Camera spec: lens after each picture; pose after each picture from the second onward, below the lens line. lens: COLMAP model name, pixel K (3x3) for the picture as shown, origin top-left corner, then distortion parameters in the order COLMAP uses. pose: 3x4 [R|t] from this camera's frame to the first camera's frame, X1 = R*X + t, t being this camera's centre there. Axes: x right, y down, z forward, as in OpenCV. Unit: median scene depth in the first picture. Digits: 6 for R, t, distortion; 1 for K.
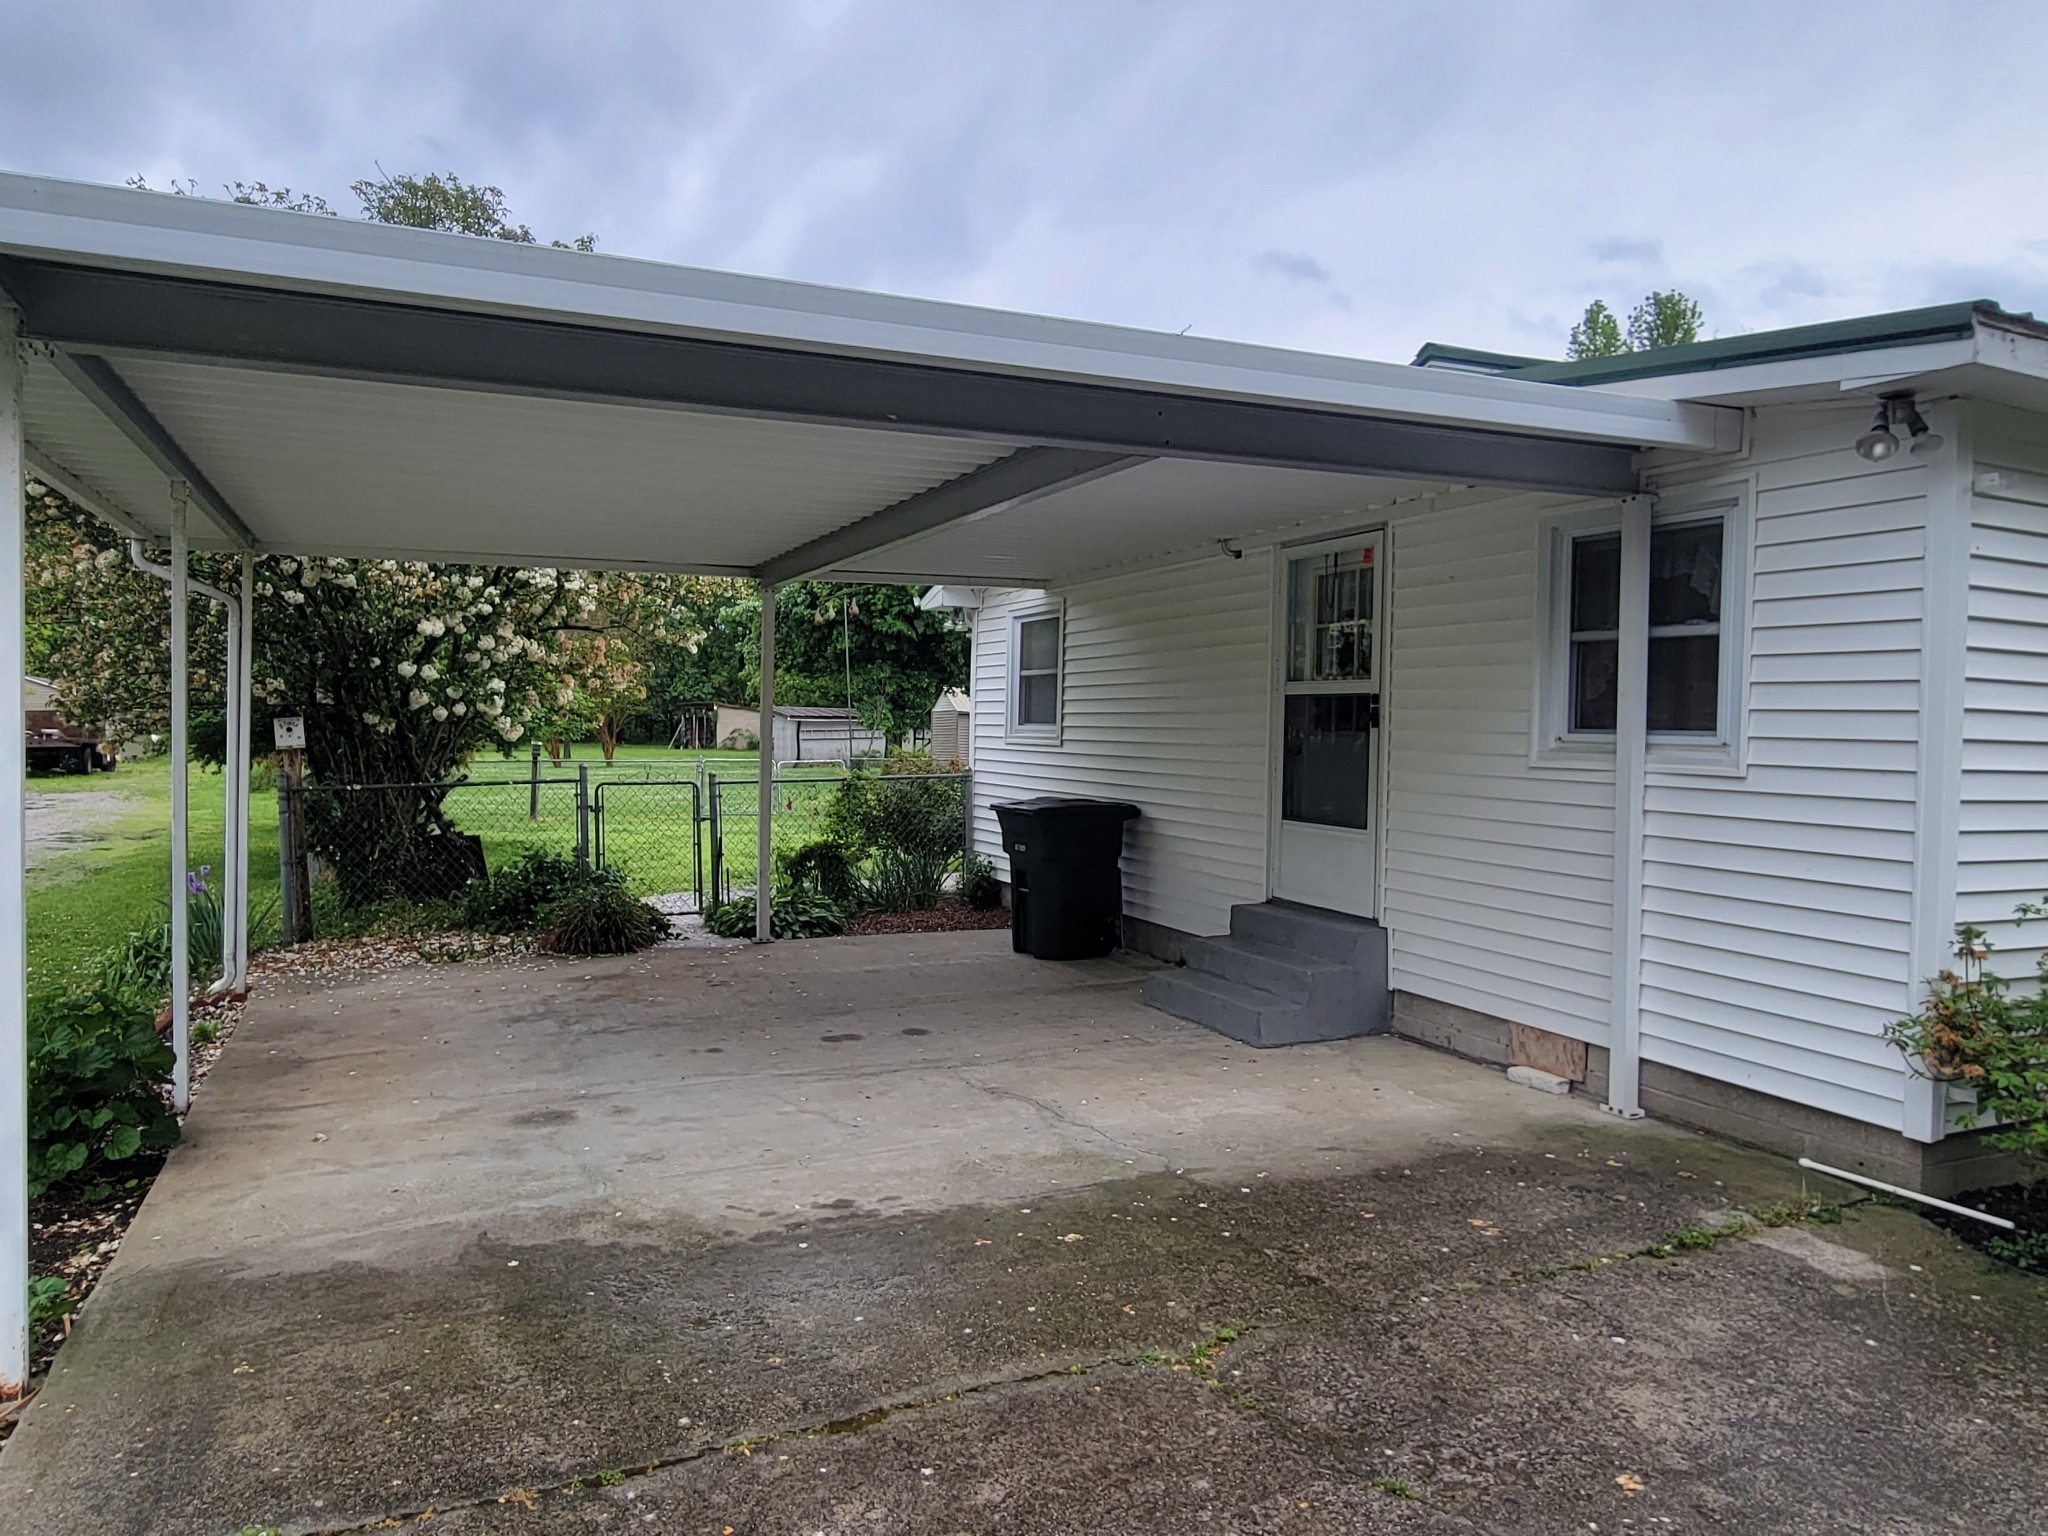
lens RADIAL K [[1333.2, 0, 1020.5], [0, 1333.2, 769.3], [0, 0, 1]] dist [0.004054, -0.005273]
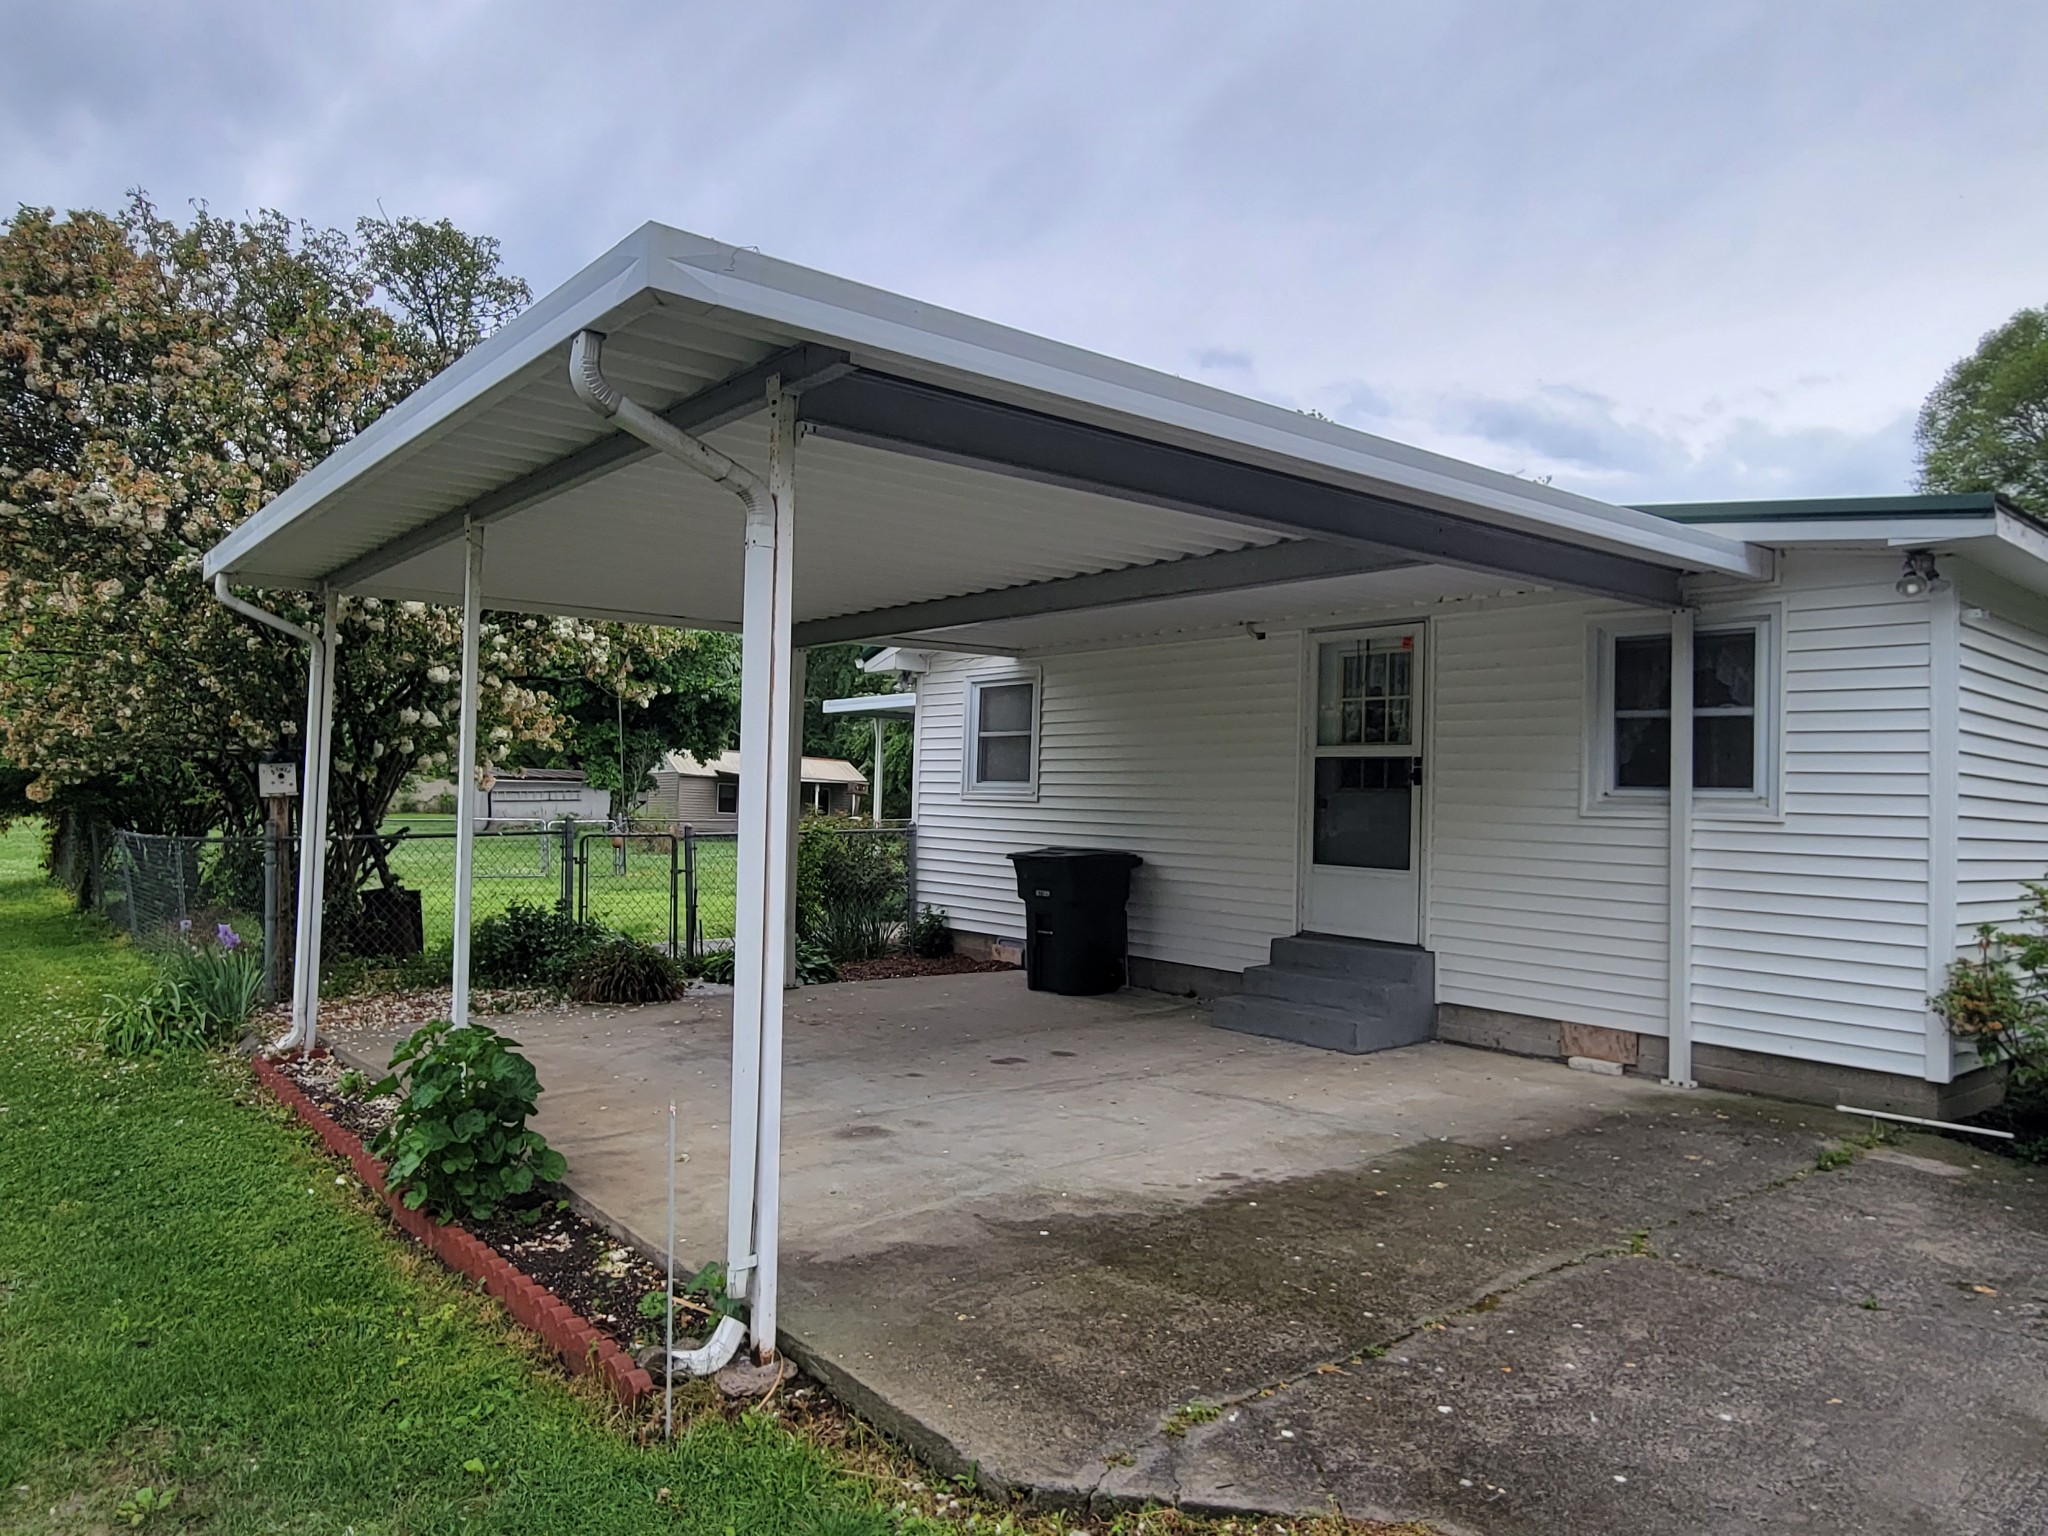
lens RADIAL K [[1333.2, 0, 1016.5], [0, 1333.2, 769.3], [0, 0, 1]] dist [0.004054, -0.005273]
pose [[0.965802, 0.015887, 0.258795, -0.488474], [-0.002949, 0.998729, -0.050308, 0.019839], [-0.259265, 0.047824, 0.964621, -0.085183]]
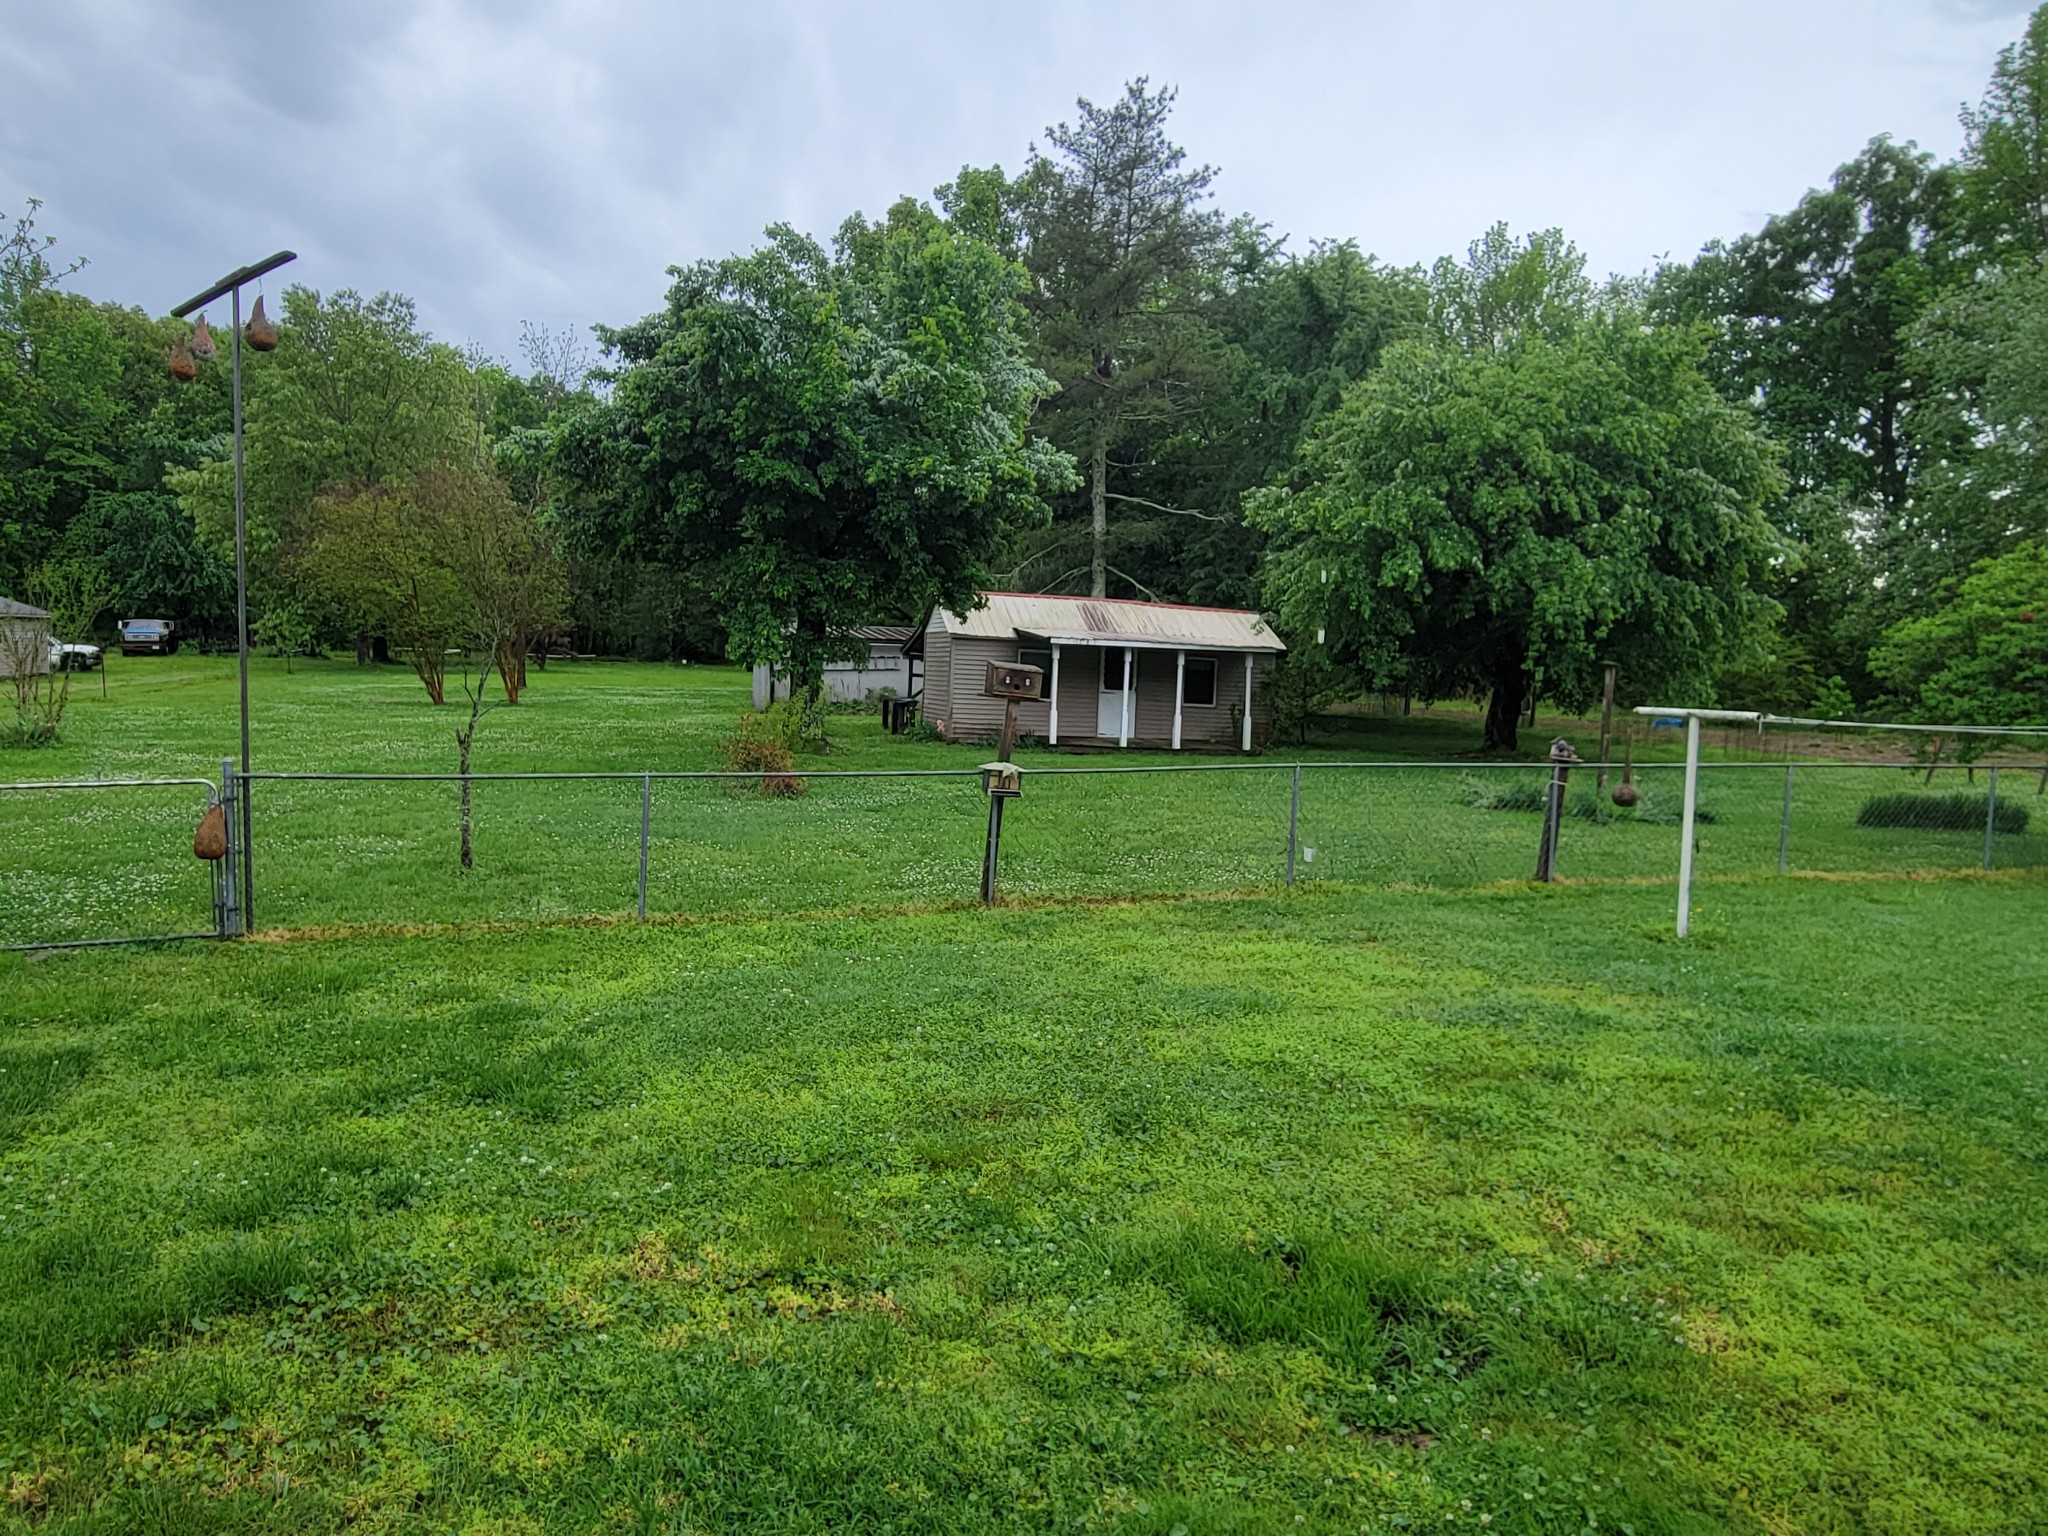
lens RADIAL K [[1333.2, 0, 1019.3], [0, 1333.2, 768.6], [0, 0, 1]] dist [0.004054, -0.005273]
pose [[0.989837, 0.029692, -0.139074, 0.536543], [-0.021444, 0.997942, 0.060431, -0.157239], [0.140582, -0.056835, 0.988436, 3.274075]]
